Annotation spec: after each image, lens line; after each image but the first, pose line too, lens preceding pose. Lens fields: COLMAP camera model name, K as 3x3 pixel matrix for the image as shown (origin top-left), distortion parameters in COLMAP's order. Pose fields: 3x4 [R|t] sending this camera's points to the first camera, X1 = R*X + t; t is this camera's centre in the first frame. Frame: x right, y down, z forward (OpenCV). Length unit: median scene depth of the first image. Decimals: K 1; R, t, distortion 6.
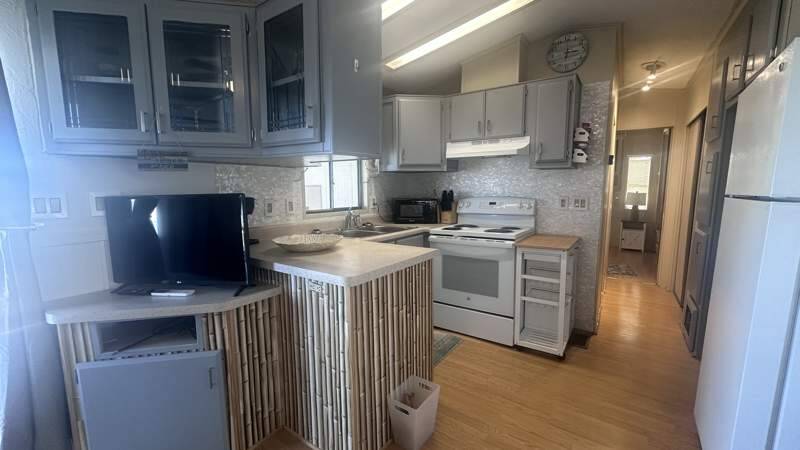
lens RADIAL K [[319.3, 0, 400.4], [0, 319.3, 229.9], [0, 0, 1]] dist [-0.000388, 0.000001]
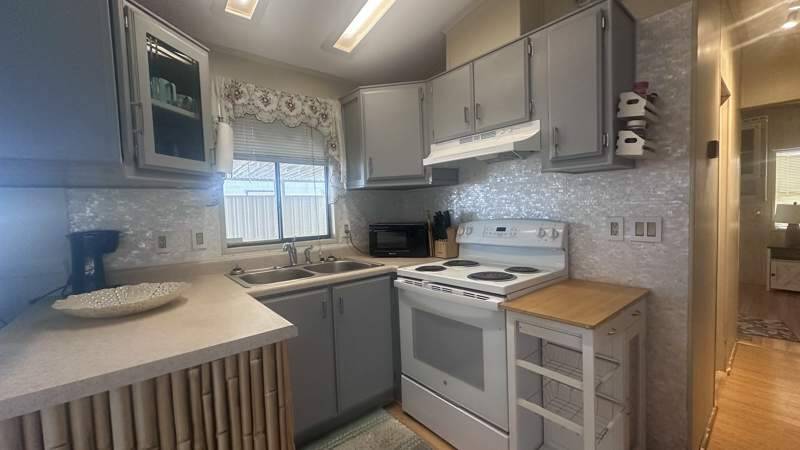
lens RADIAL K [[319.3, 0, 400.4], [0, 319.3, 229.9], [0, 0, 1]] dist [-0.000388, 0.000001]
pose [[0.963839, -0.011024, -0.266258, 0.292993], [-0.005115, 0.998195, -0.059846, -0.046060], [0.266437, 0.059044, 0.962042, 0.343433]]
